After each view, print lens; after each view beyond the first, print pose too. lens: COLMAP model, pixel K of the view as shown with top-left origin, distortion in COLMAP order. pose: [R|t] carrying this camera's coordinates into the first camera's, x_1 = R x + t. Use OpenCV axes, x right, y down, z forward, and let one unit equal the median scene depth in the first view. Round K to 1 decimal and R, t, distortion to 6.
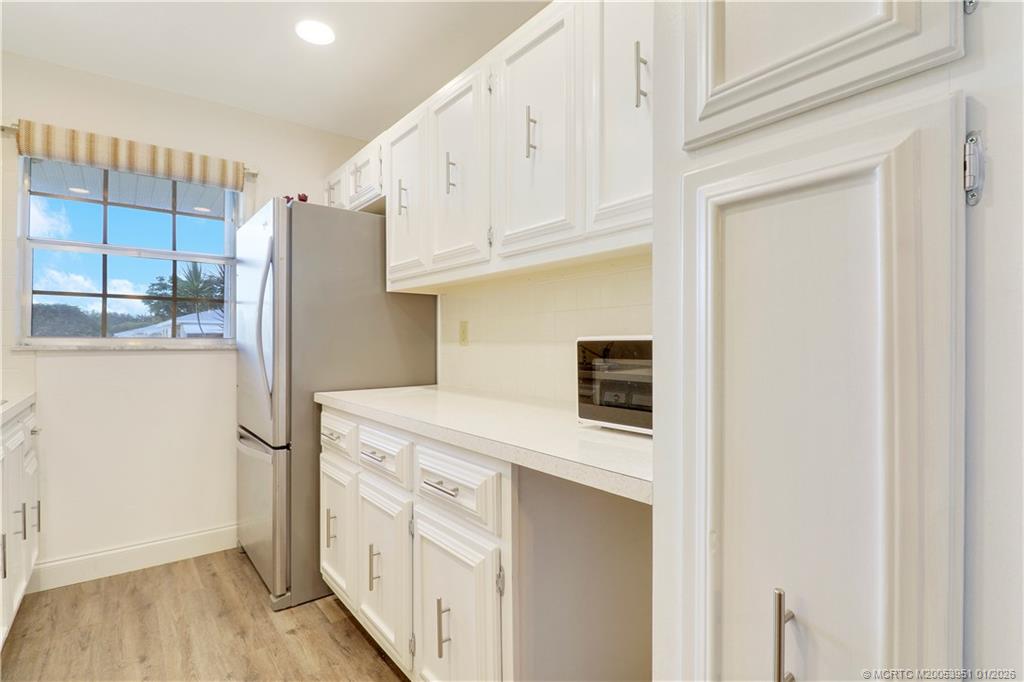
lens RADIAL K [[486.1, 0, 510.2], [0, 486.1, 342.9], [0, 0, 1]] dist [0.000337, -0.008896]
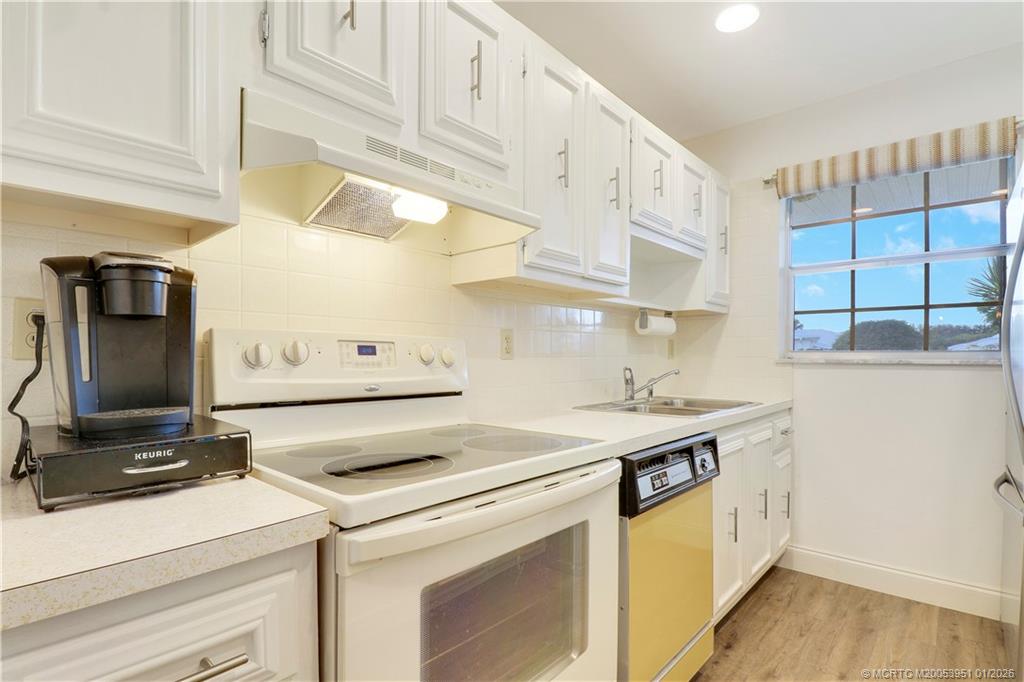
lens RADIAL K [[501.7, 0, 512.7], [0, 501.7, 365.1], [0, 0, 1]] dist [0.000462, -0.009855]
pose [[0.162022, 0.016278, -0.986653, 0.094683], [0.000398, 0.999863, 0.016562, 0.000323], [0.986787, -0.003076, 0.161993, 0.127453]]
